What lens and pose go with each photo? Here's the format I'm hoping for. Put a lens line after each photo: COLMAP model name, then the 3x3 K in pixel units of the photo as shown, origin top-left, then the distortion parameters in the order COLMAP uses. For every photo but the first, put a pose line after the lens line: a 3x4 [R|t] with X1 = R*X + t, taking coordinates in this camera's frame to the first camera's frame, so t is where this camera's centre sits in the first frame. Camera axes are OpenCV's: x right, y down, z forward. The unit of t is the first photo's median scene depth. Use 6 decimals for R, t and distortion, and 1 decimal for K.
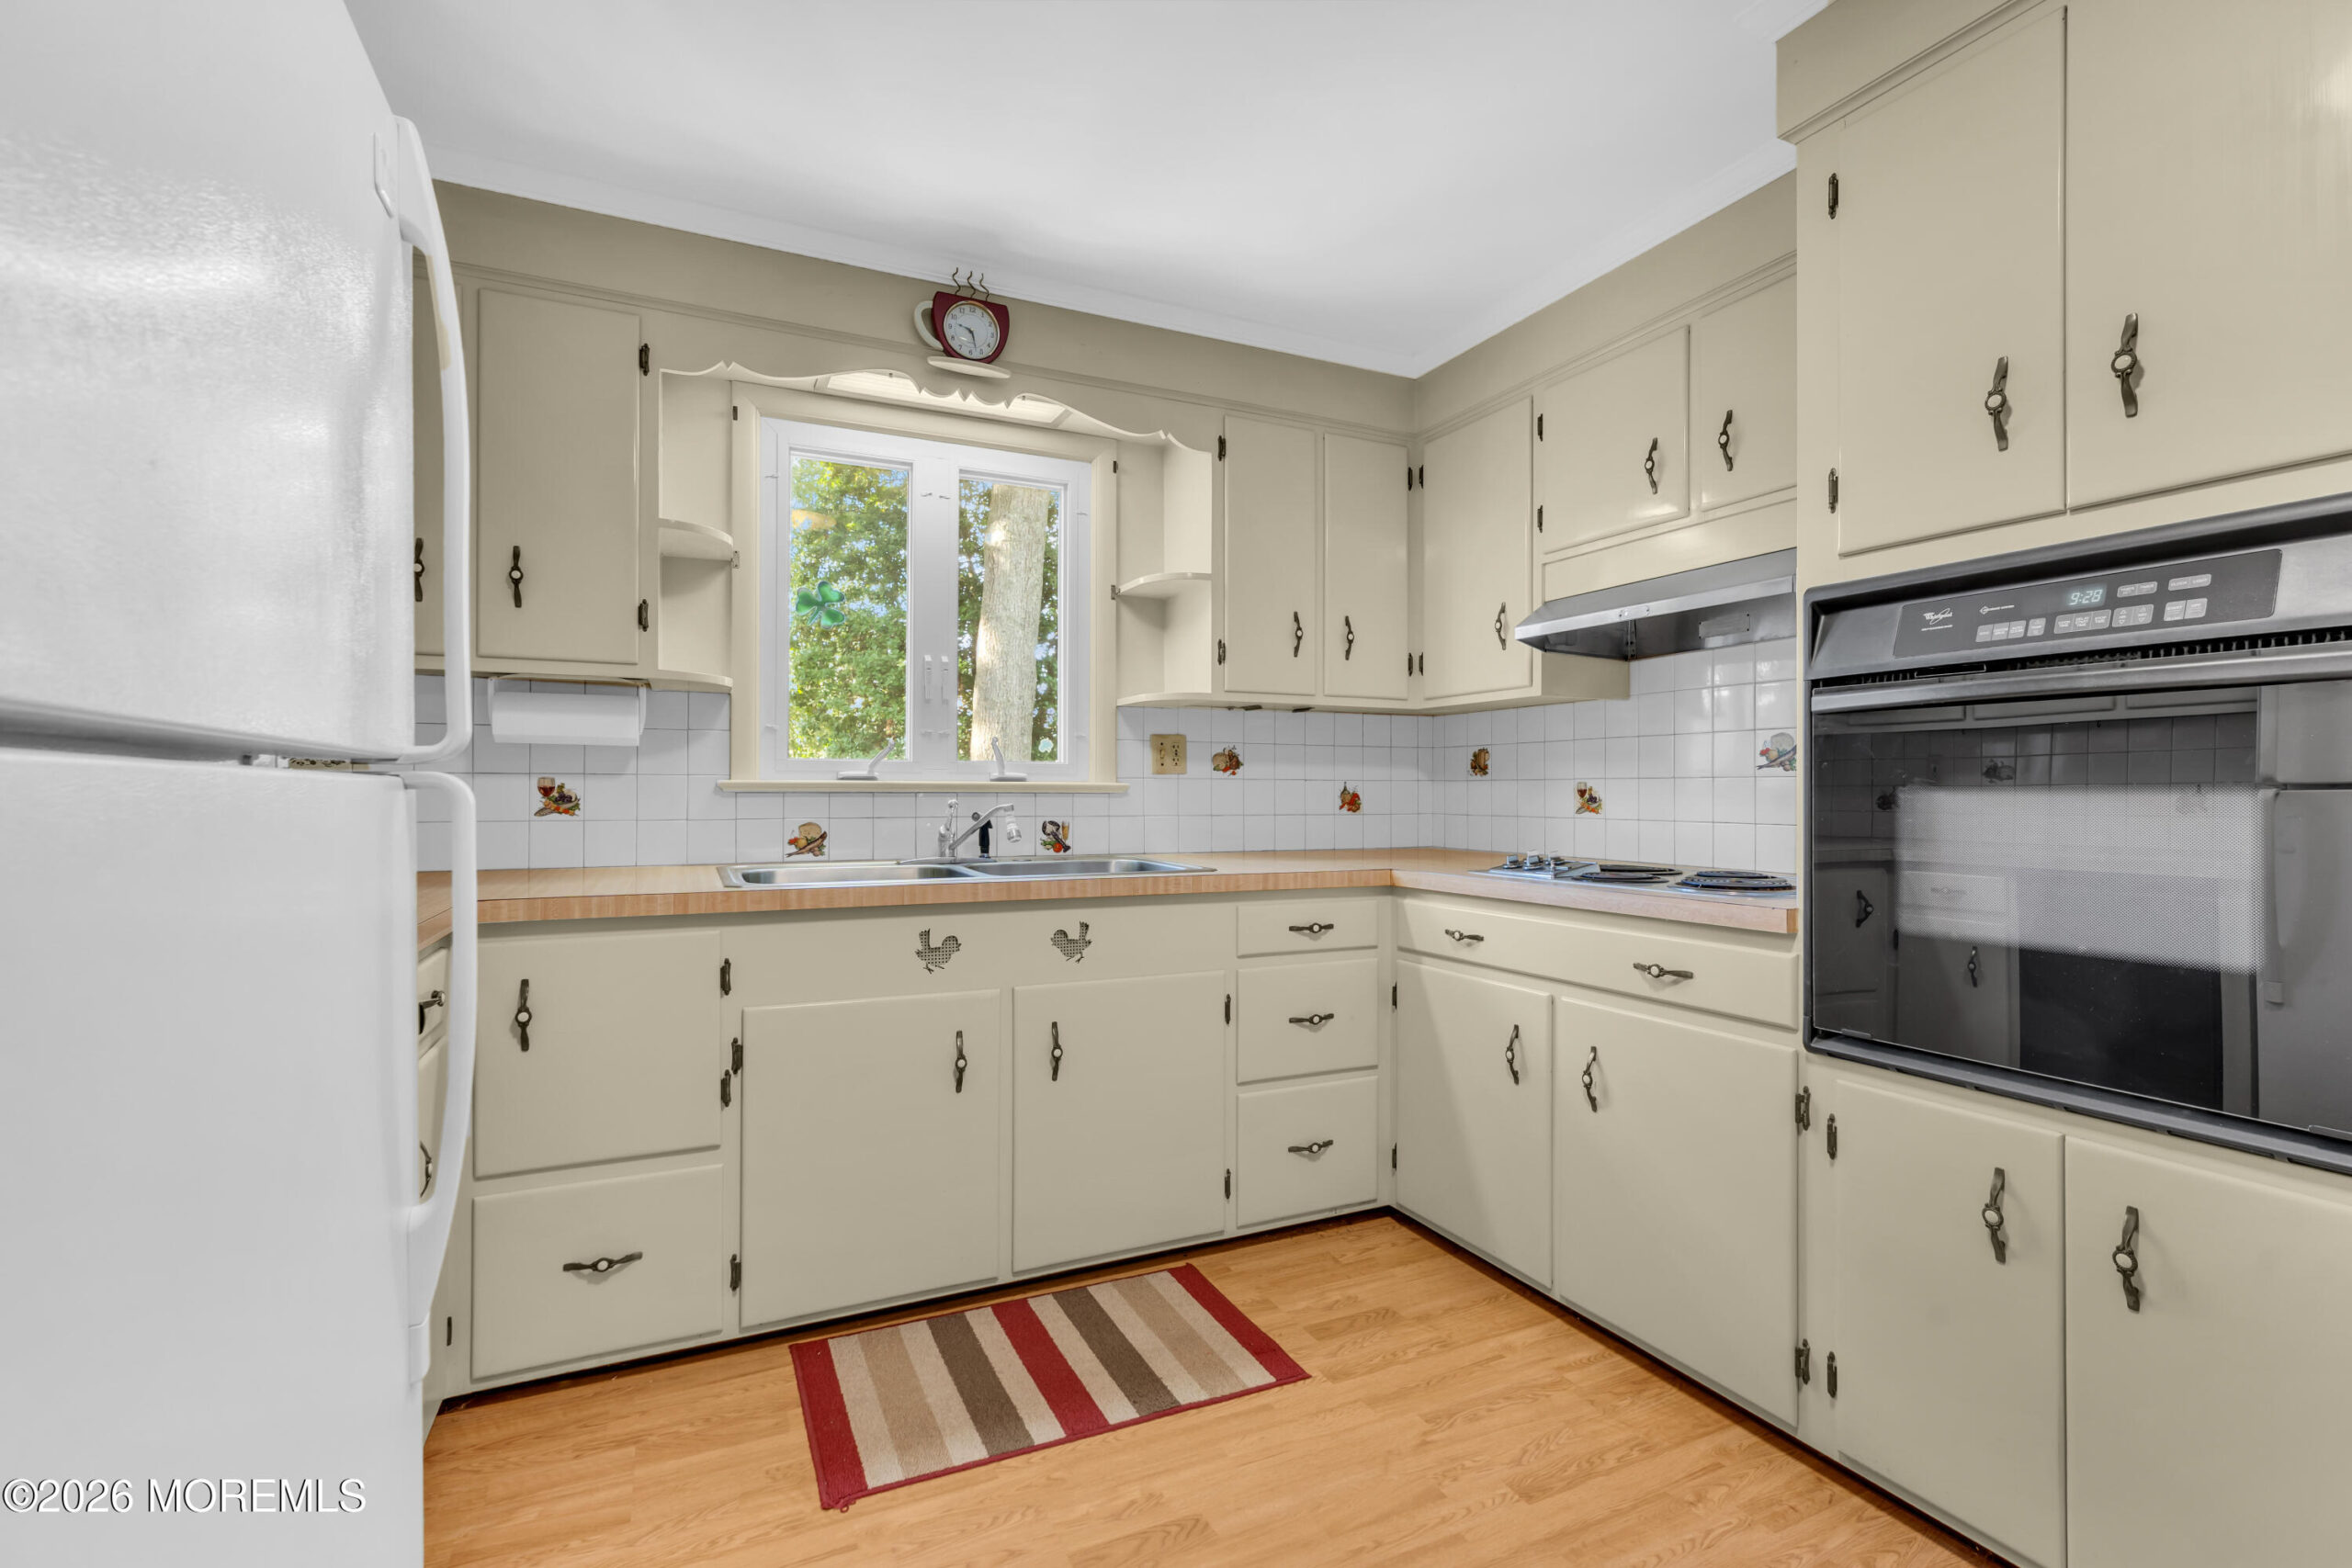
lens RADIAL K [[1057.2, 0, 1164.6], [0, 1057.2, 792.3], [0, 0, 1]] dist [0.000601, 0.002080]
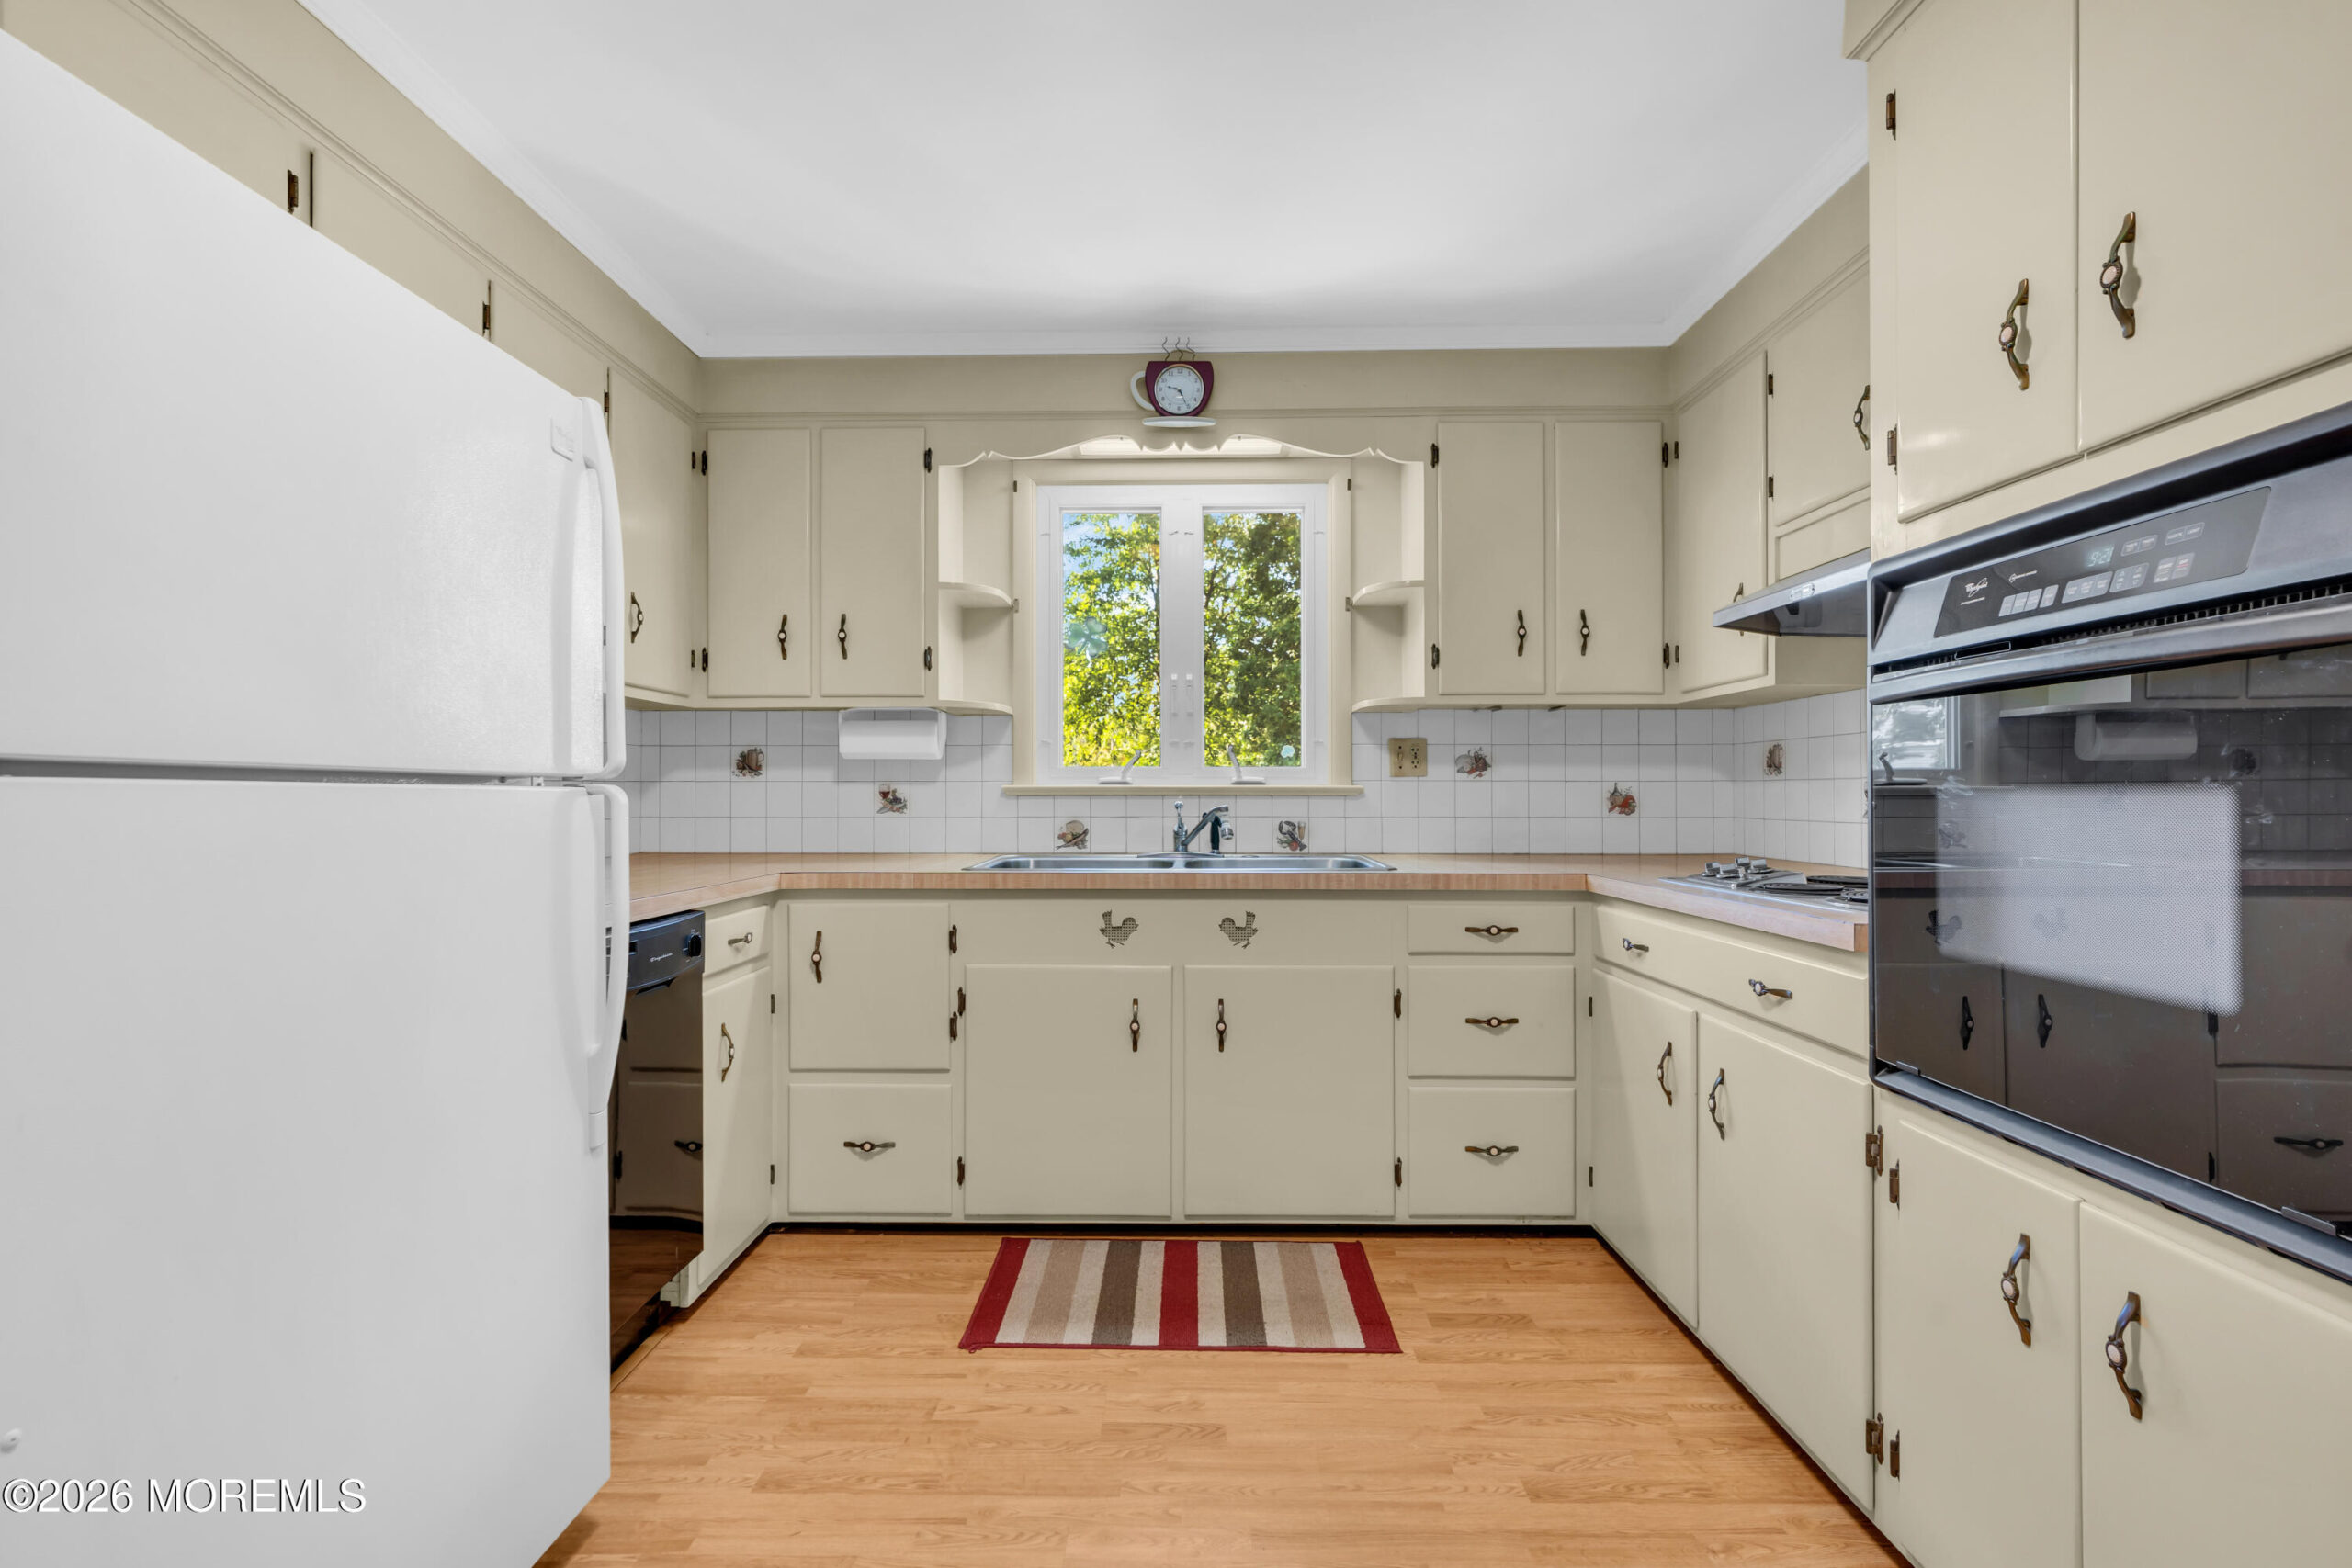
lens RADIAL K [[1057.2, 0, 1138.5], [0, 1057.2, 794.7], [0, 0, 1]] dist [0.000601, 0.002080]
pose [[0.896642, -0.002743, -0.442748, 0.340540], [0.002577, 0.999996, -0.000977, 0.000909], [0.442749, -0.000265, 0.896646, -0.049284]]
